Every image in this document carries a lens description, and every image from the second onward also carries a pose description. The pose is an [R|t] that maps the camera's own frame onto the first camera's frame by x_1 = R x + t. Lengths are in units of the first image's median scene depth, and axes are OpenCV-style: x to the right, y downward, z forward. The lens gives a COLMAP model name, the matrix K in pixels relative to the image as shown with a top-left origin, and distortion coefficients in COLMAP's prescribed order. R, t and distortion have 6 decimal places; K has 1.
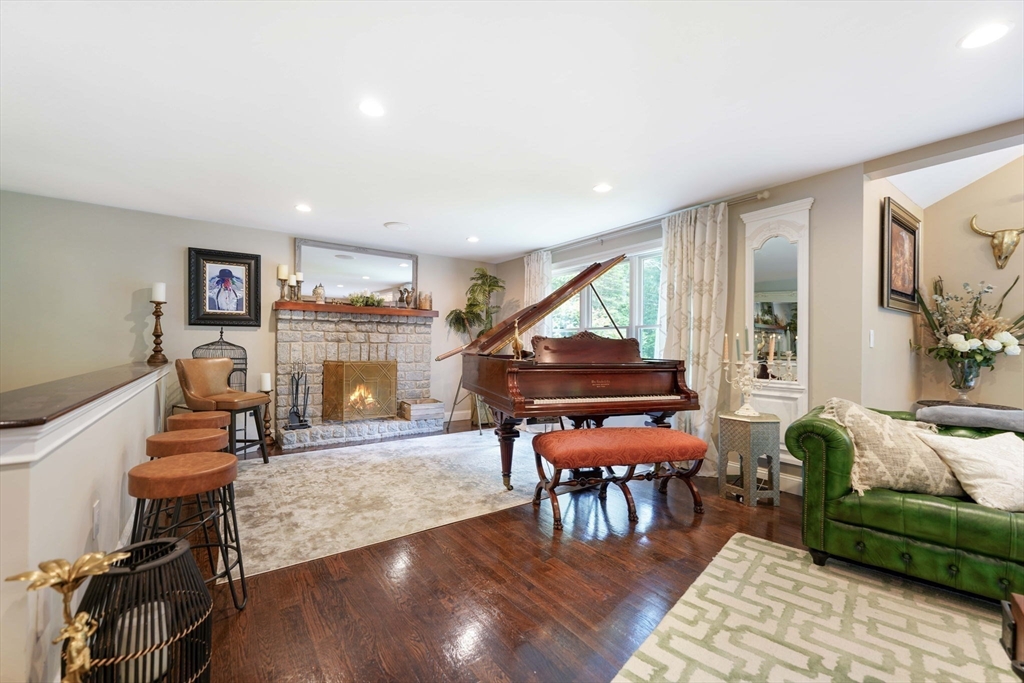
lens RADIAL K [[420.0, 0, 510.6], [0, 420.0, 346.4], [0, 0, 1]] dist [0.001750, 0.000516]
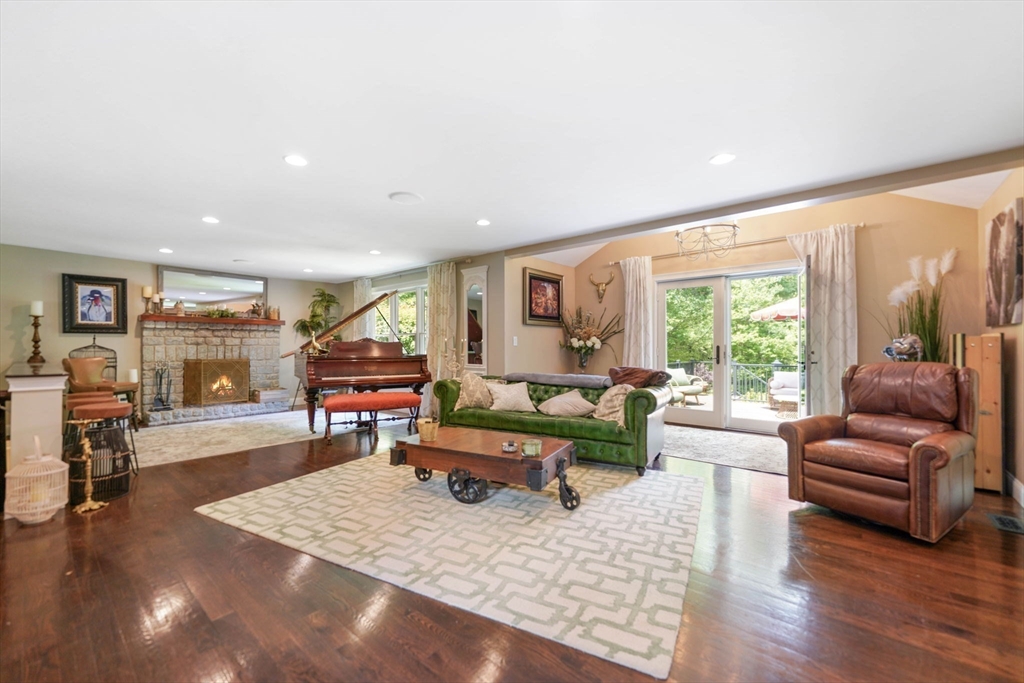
lens RADIAL K [[420.0, 0, 512.8], [0, 420.0, 345.9], [0, 0, 1]] dist [0.001750, 0.000516]
pose [[0.971597, -0.009650, 0.236446, 0.253688], [0.009899, 0.999951, 0.000133, 0.002095], [-0.236436, 0.002212, 0.971645, -0.543437]]
